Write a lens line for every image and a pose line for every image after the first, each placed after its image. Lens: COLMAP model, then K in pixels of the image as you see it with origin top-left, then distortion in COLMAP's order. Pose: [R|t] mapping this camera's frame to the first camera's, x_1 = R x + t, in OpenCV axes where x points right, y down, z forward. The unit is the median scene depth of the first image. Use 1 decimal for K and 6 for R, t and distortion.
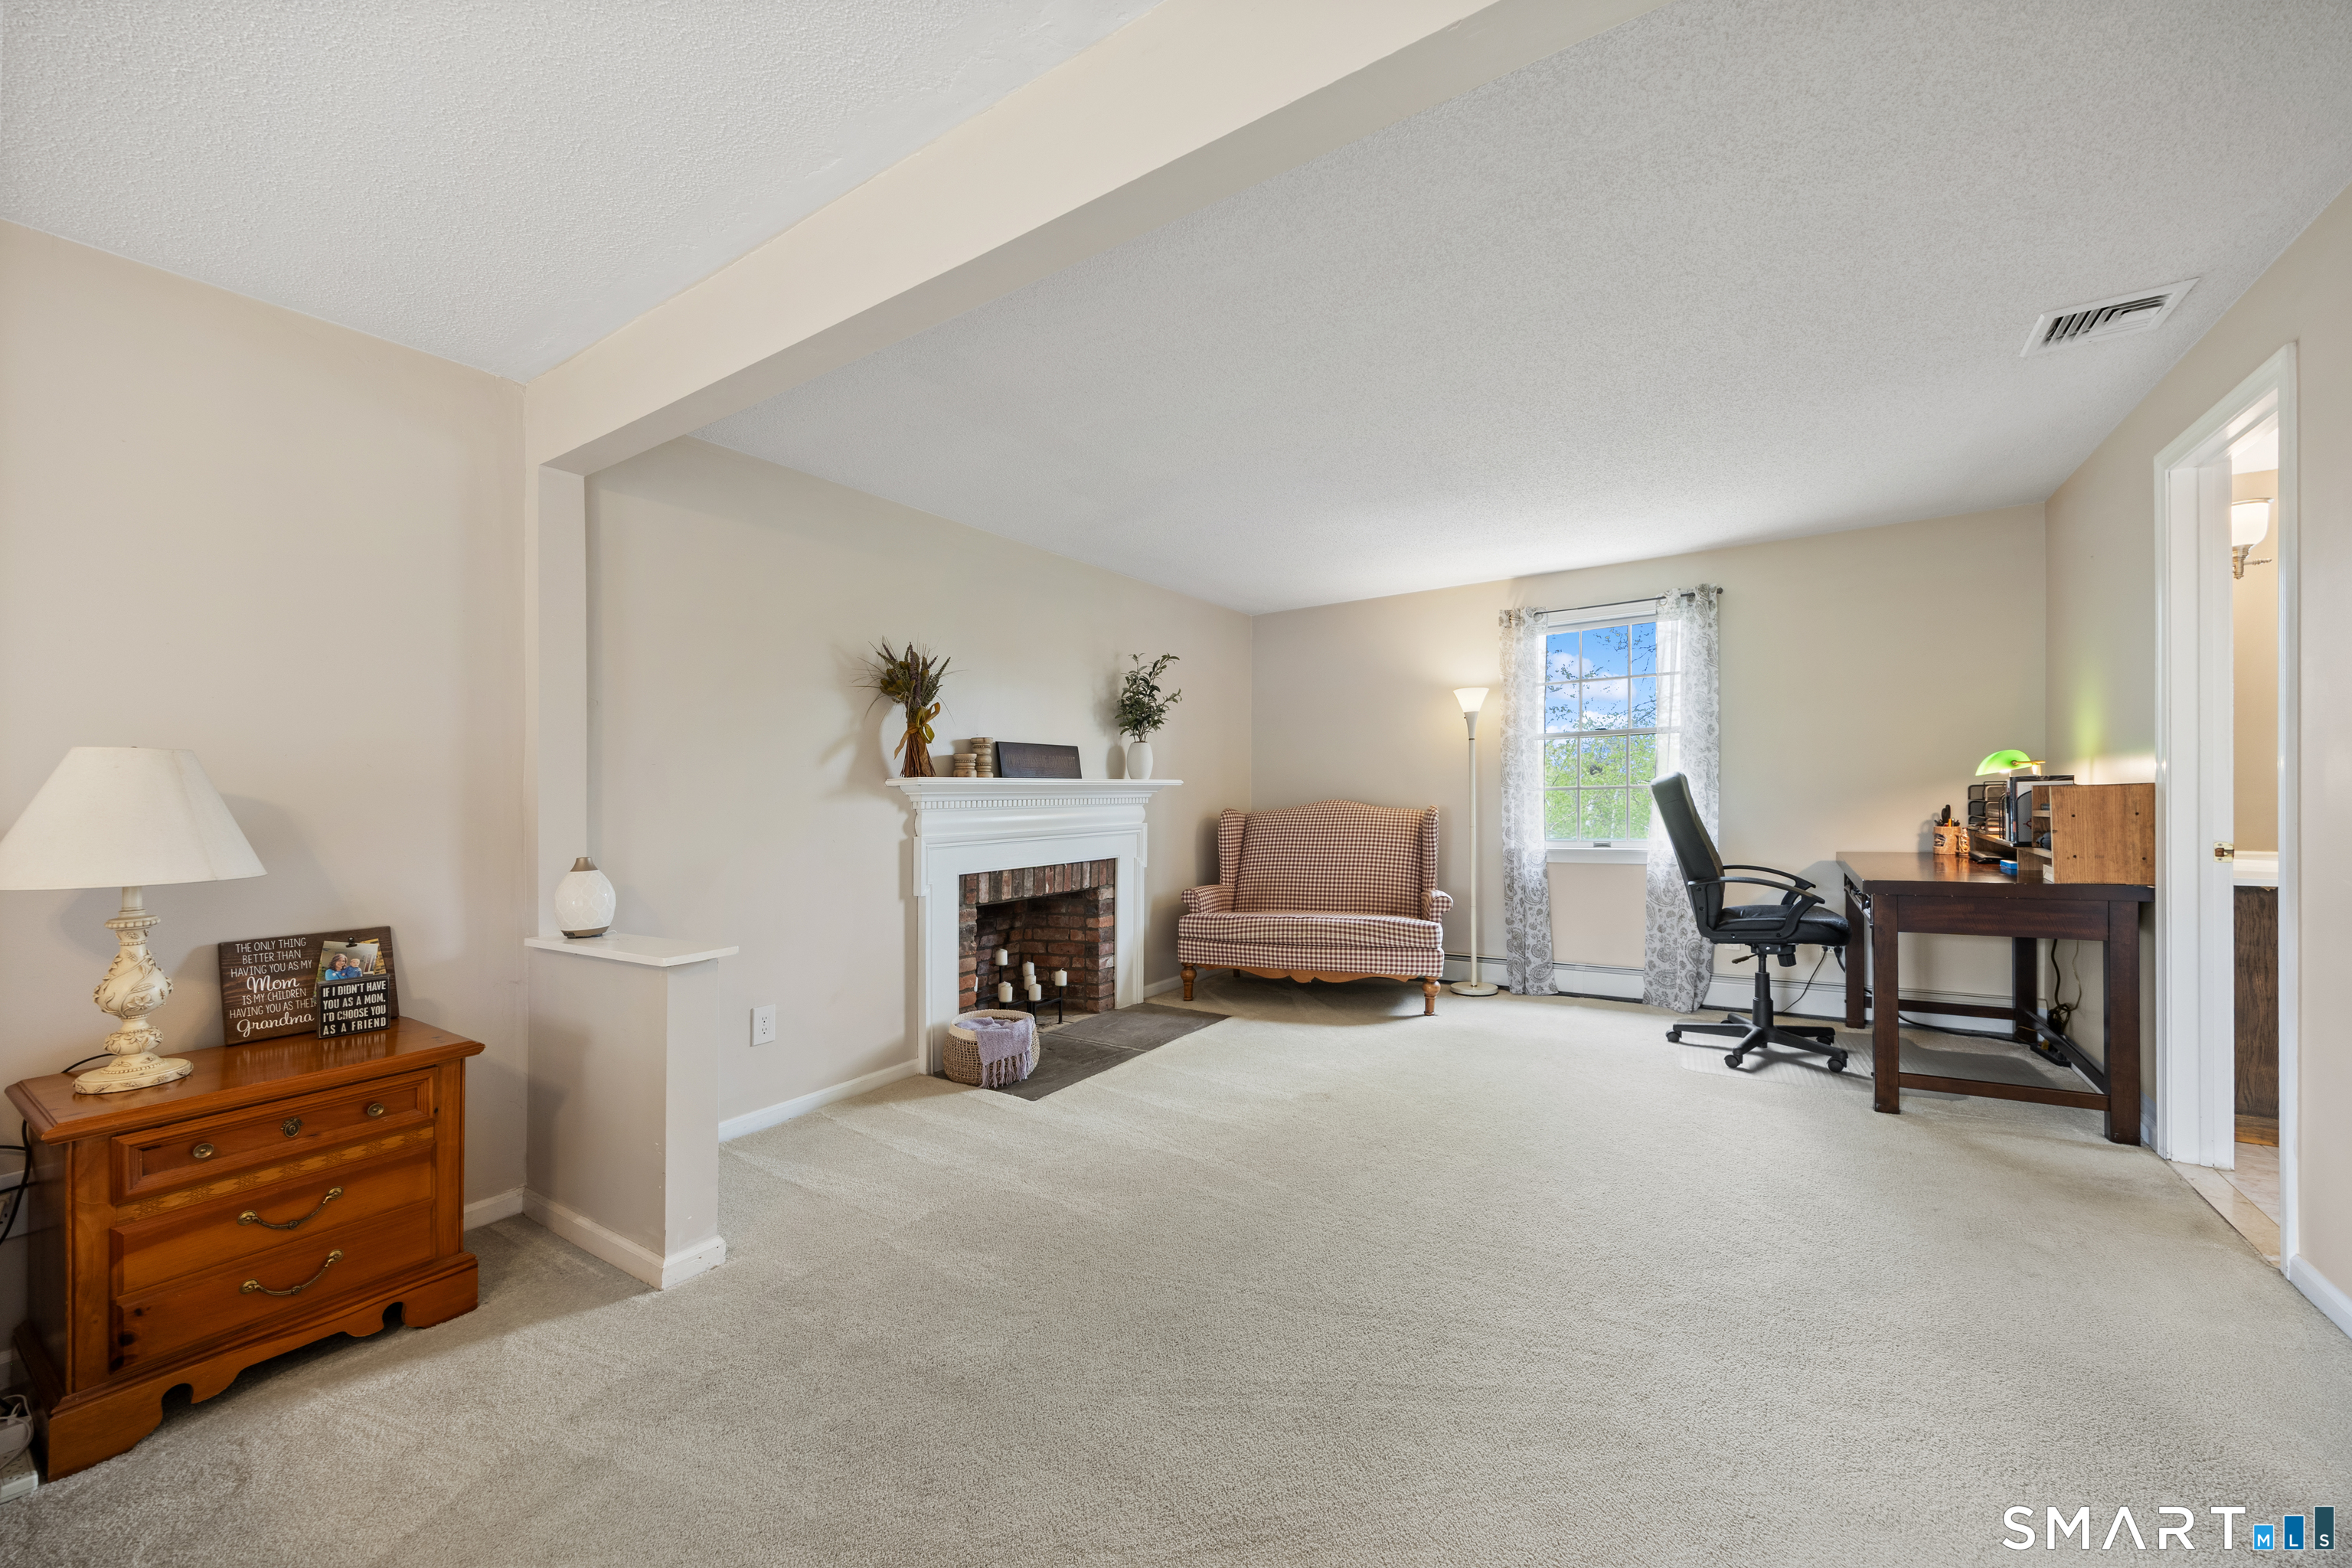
lens RADIAL K [[920.8, 0, 1175.5], [0, 920.8, 788.5], [0, 0, 1]] dist [0.002278, 0.000419]
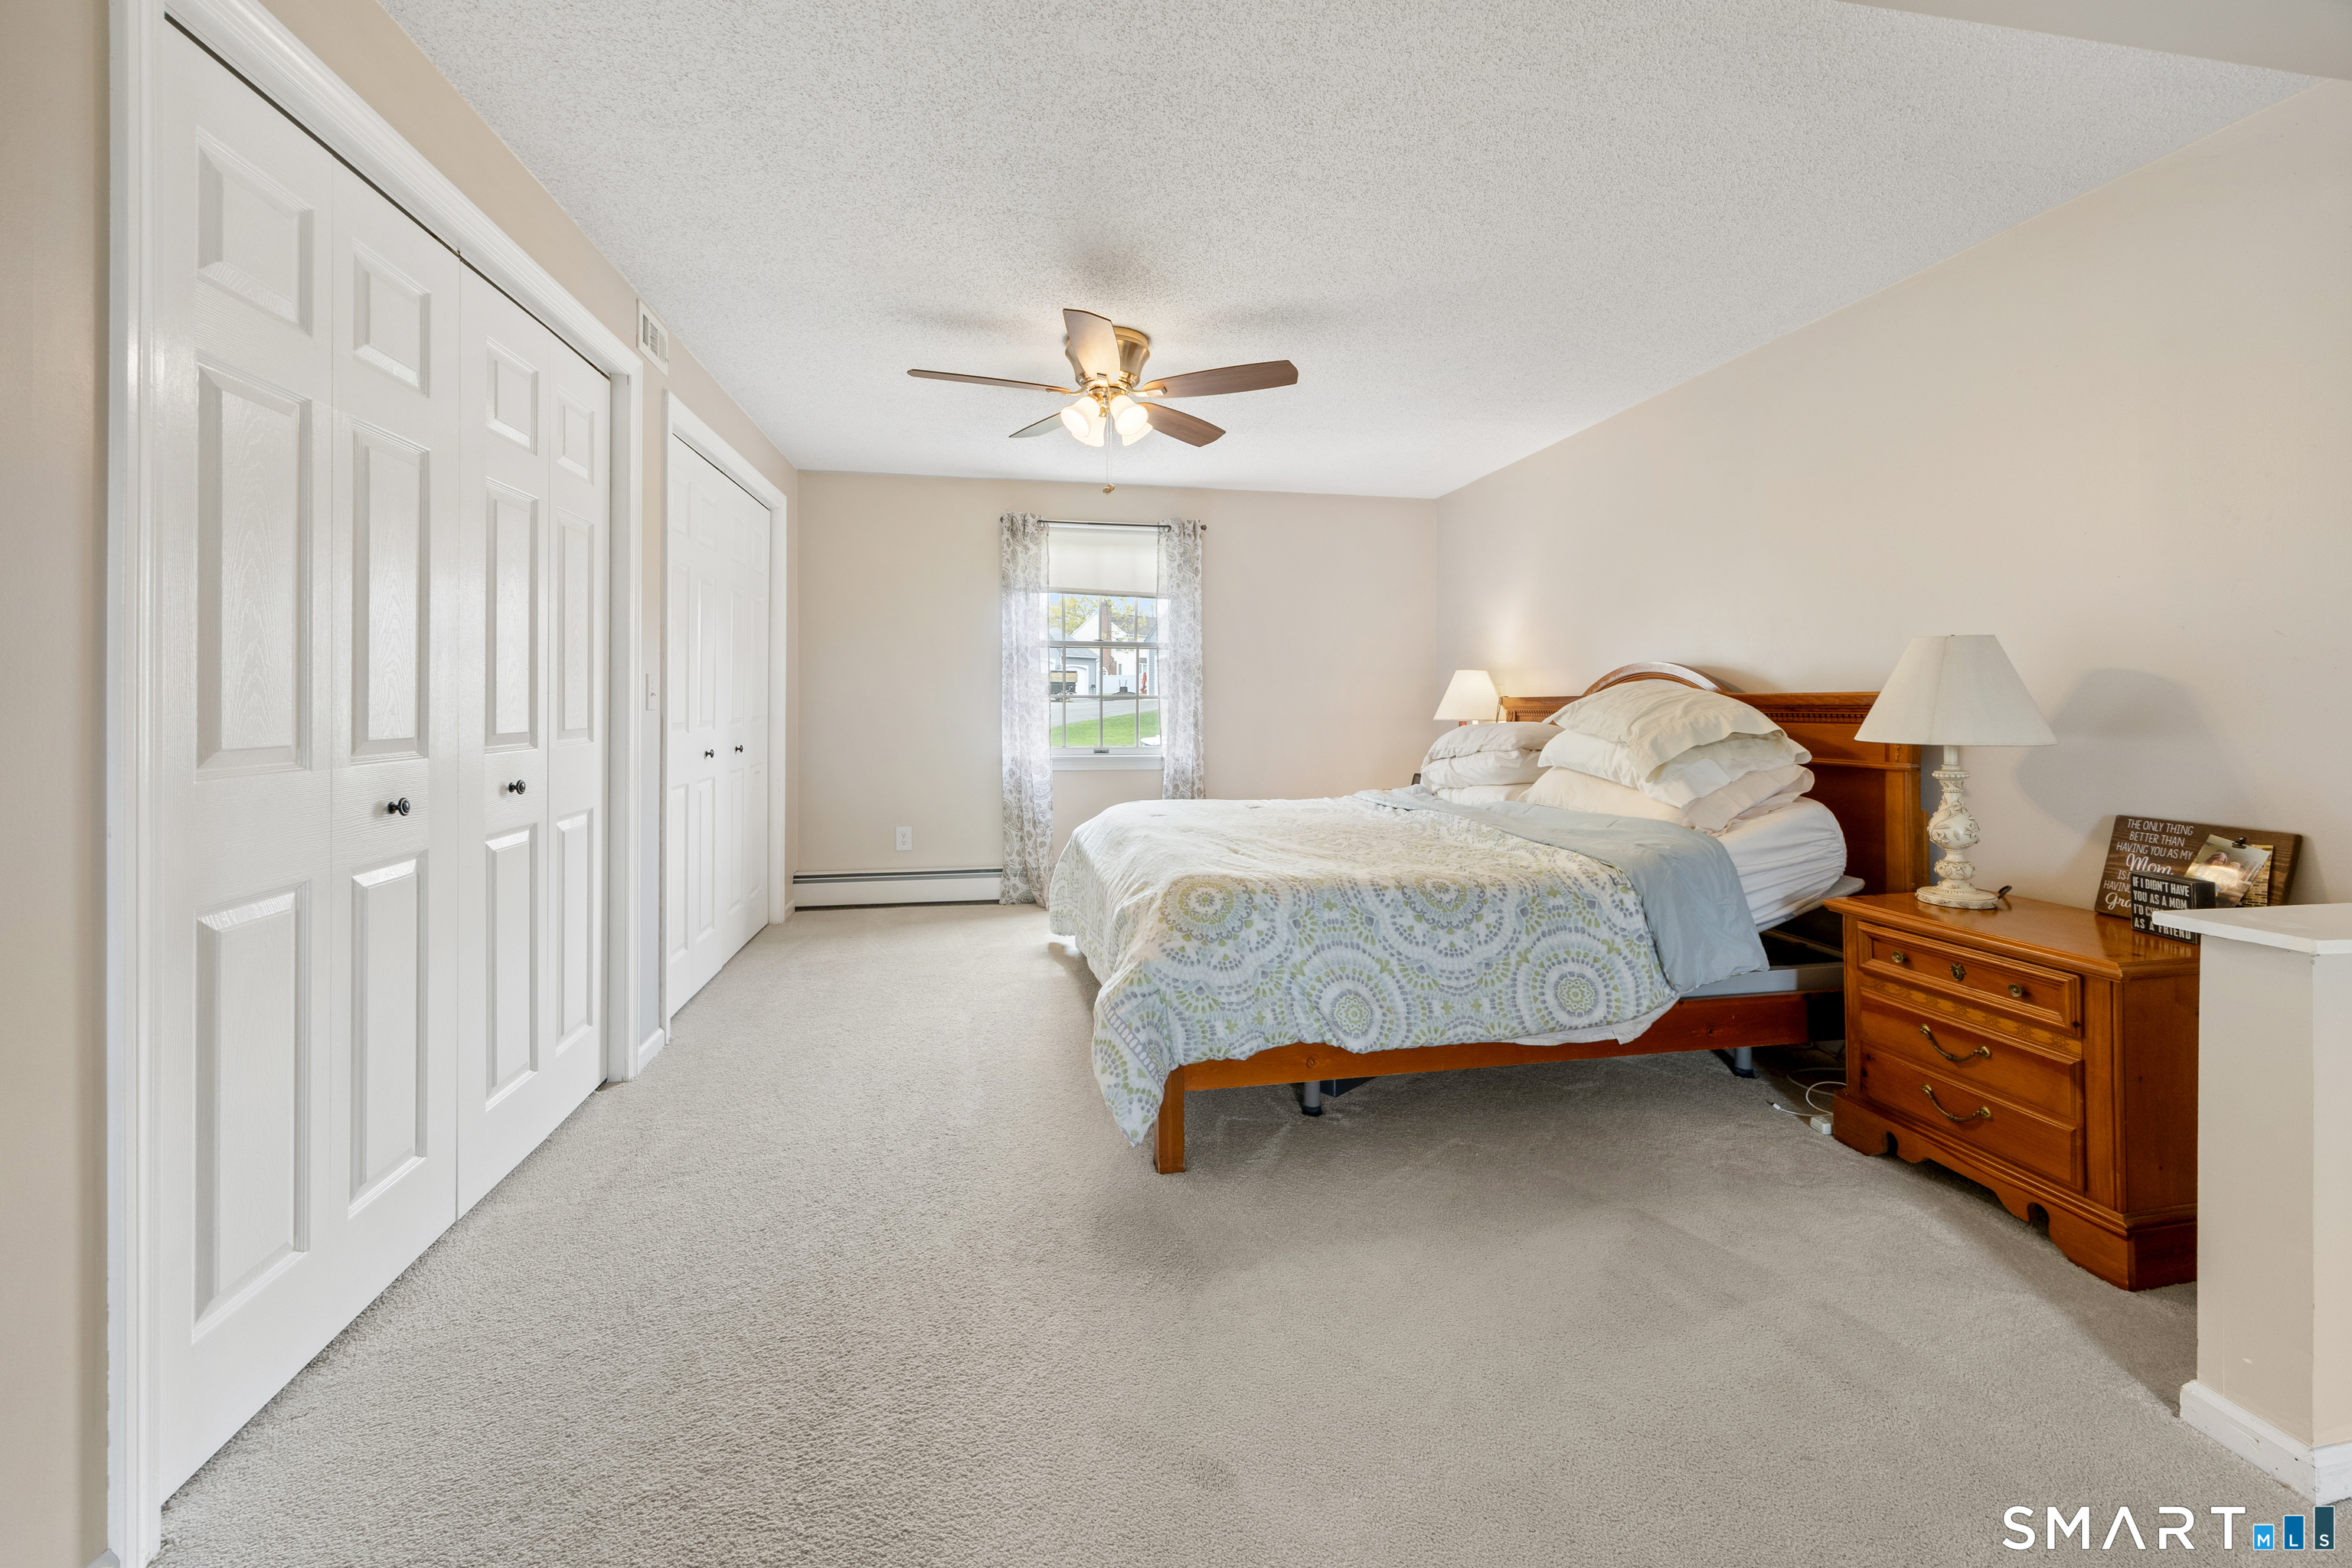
lens RADIAL K [[920.8, 0, 1151.0], [0, 920.8, 701.2], [0, 0, 1]] dist [0.002278, 0.000419]
pose [[-0.733069, 0.016957, -0.679943, 0.432326], [0.013092, 0.999856, 0.010820, 0.017339], [0.680028, -0.000970, -0.733185, 1.015174]]
